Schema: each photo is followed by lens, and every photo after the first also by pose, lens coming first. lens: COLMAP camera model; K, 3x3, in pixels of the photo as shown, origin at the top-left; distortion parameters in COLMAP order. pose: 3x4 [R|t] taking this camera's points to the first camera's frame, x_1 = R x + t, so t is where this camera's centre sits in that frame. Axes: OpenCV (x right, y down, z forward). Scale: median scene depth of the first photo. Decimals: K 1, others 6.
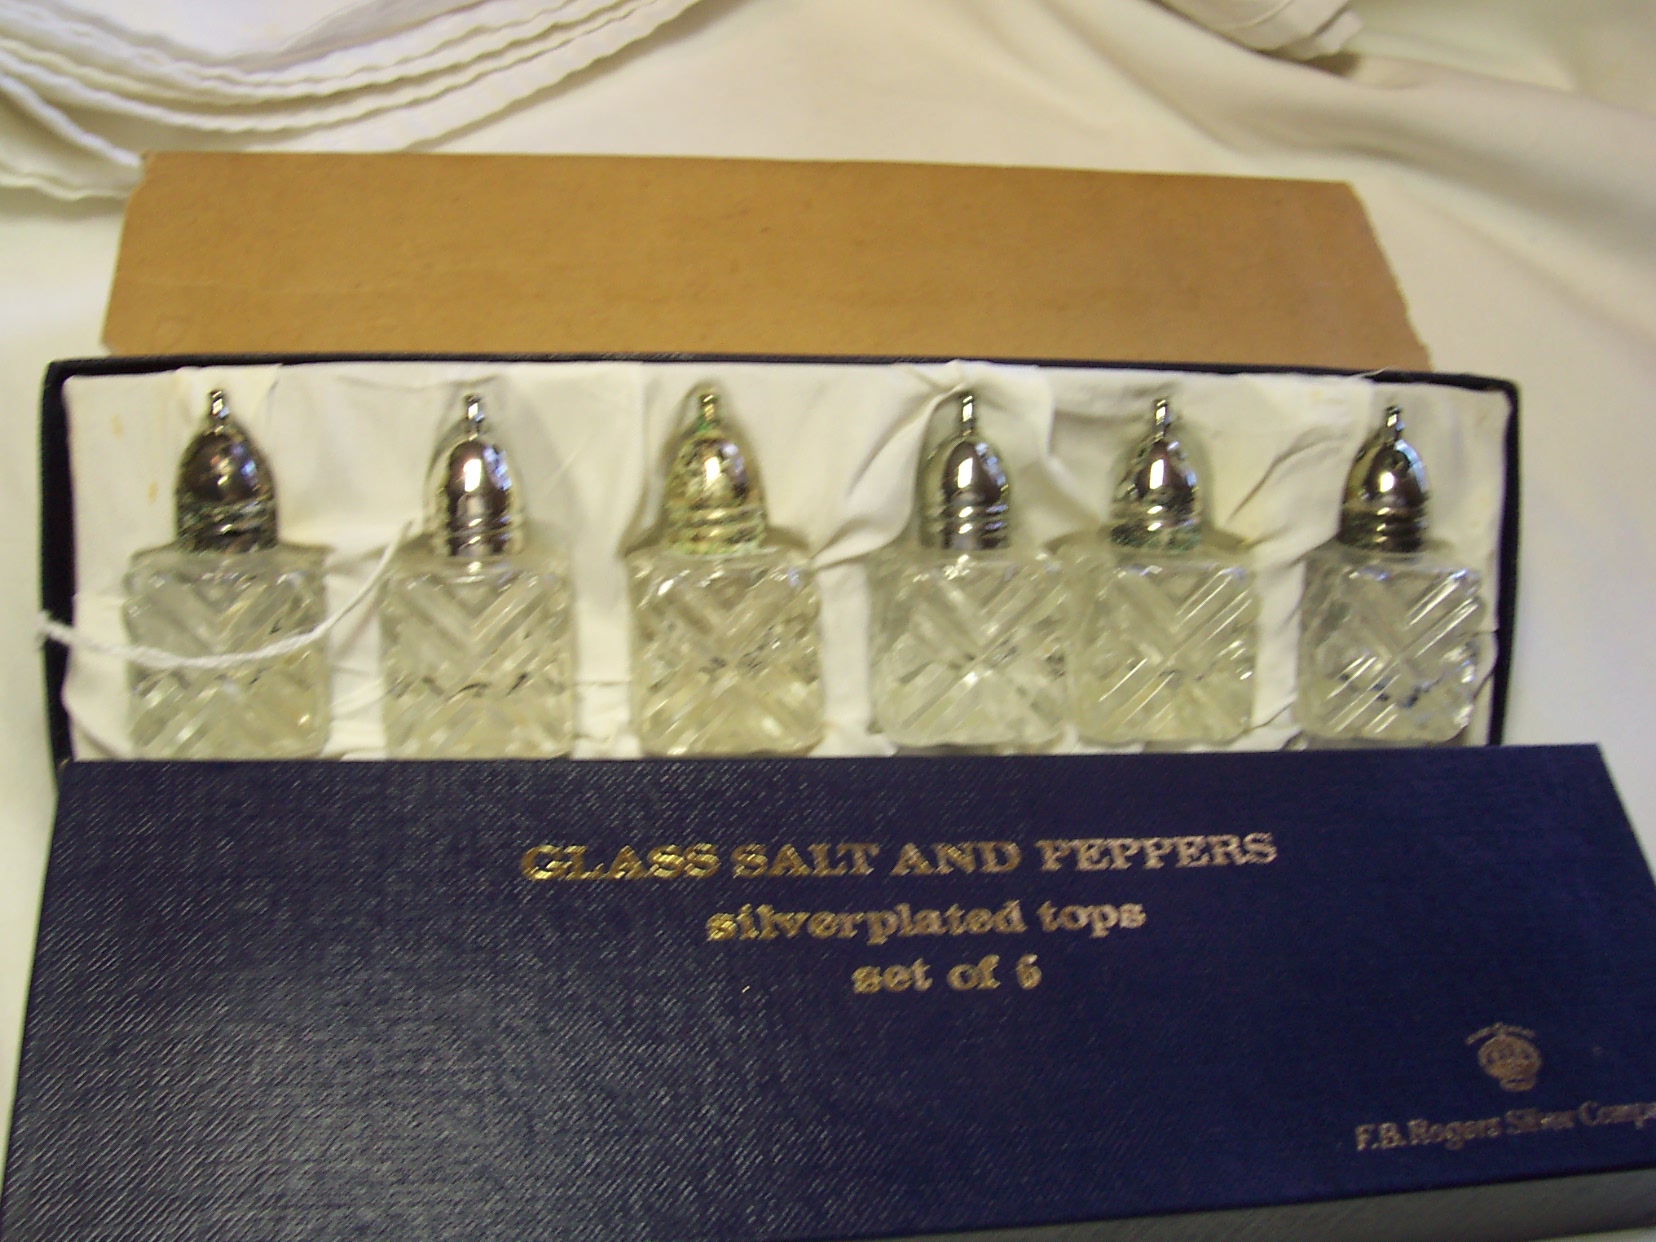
lens RADIAL K [[1780.2, 0, 828.0], [0, 1780.2, 621.0], [0, 0, 1]] dist [-0.215070, 0.008039]
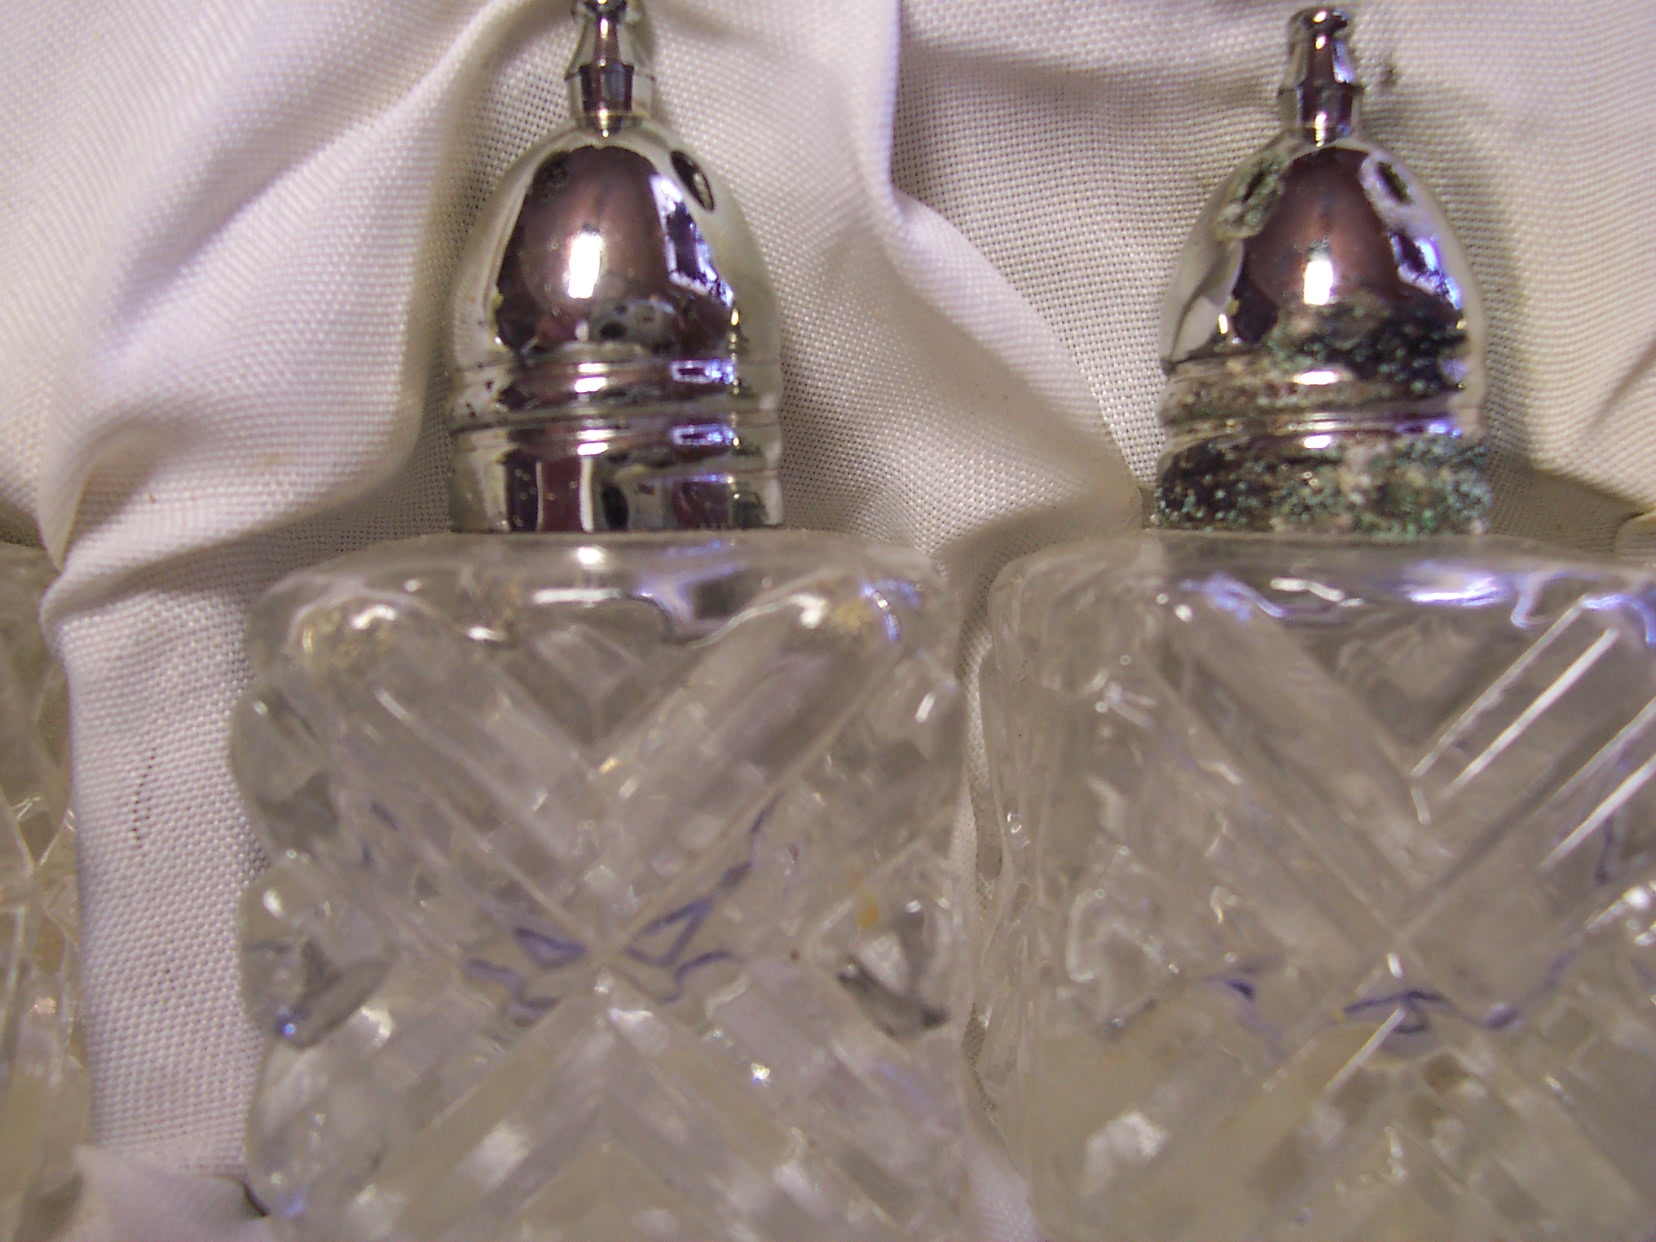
lens RADIAL K [[1780.2, 0, 828.0], [0, 1780.2, 621.0], [0, 0, 1]] dist [-0.215070, 0.008039]
pose [[0.989345, -0.014129, -0.144903, 0.145395], [-0.006366, 0.990130, -0.140010, 0.010018], [0.145451, 0.139441, 0.979490, 0.713279]]
